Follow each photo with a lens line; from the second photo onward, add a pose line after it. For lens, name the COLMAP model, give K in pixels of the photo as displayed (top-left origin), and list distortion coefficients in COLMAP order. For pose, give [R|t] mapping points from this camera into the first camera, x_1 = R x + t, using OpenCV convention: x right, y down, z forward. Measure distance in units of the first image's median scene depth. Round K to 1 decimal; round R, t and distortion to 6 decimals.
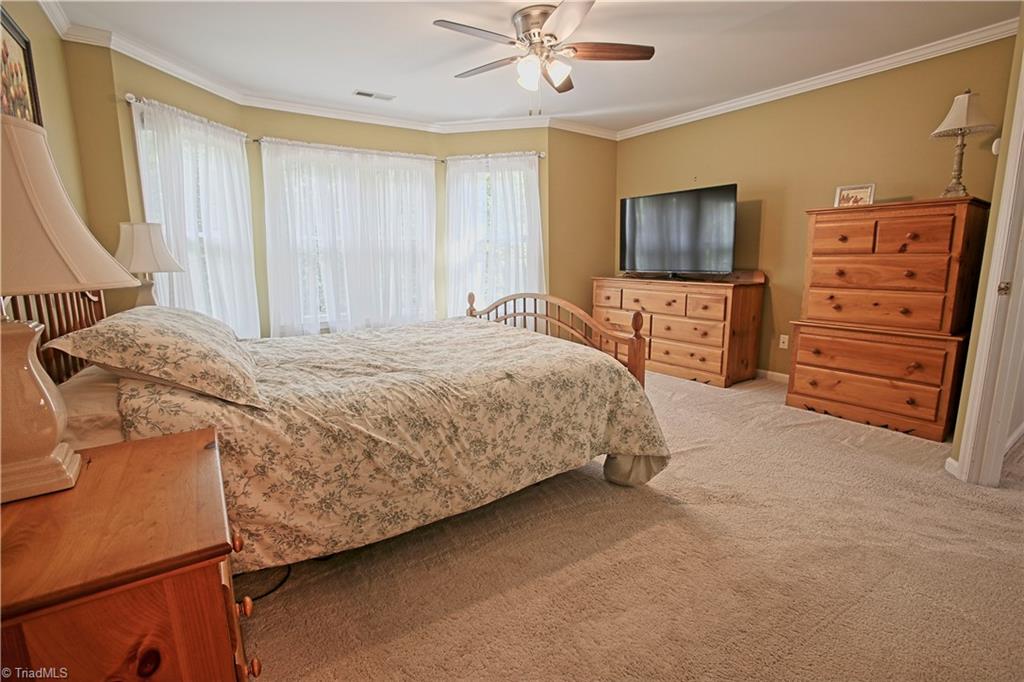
lens RADIAL K [[470.6, 0, 516.5], [0, 470.6, 343.4], [0, 0, 1]] dist [-0.072418, 0.026597]
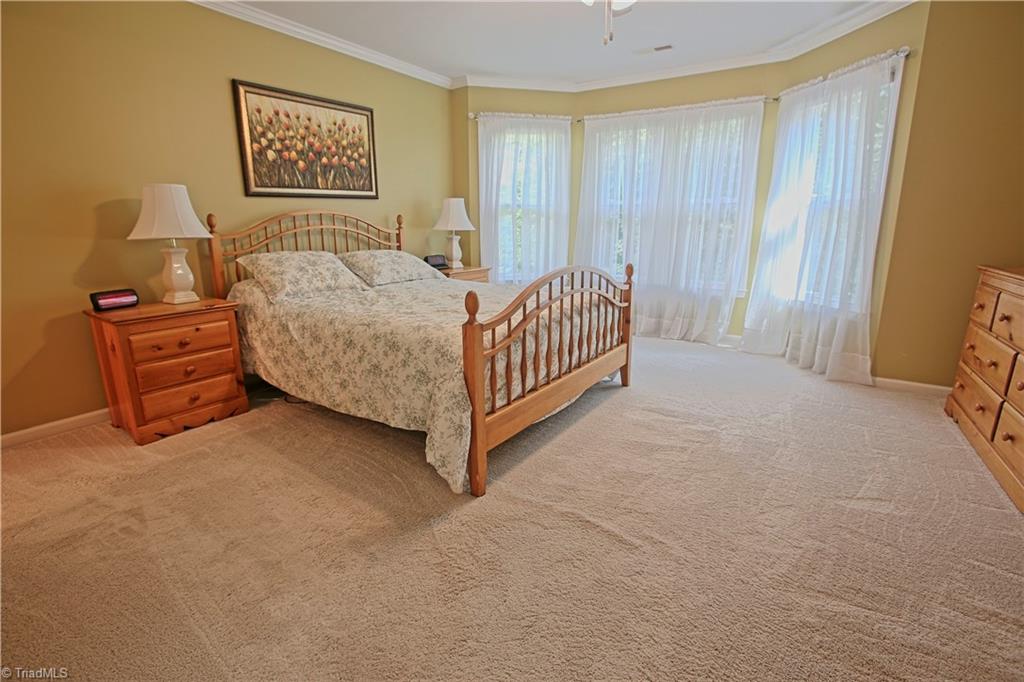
lens RADIAL K [[470.6, 0, 513.5], [0, 470.6, 344.9], [0, 0, 1]] dist [-0.072418, 0.026597]
pose [[0.359189, 0.236564, -0.902785, 1.127117], [-0.165765, 0.968131, 0.187735, -0.154027], [0.918426, 0.082218, 0.386956, 0.822923]]
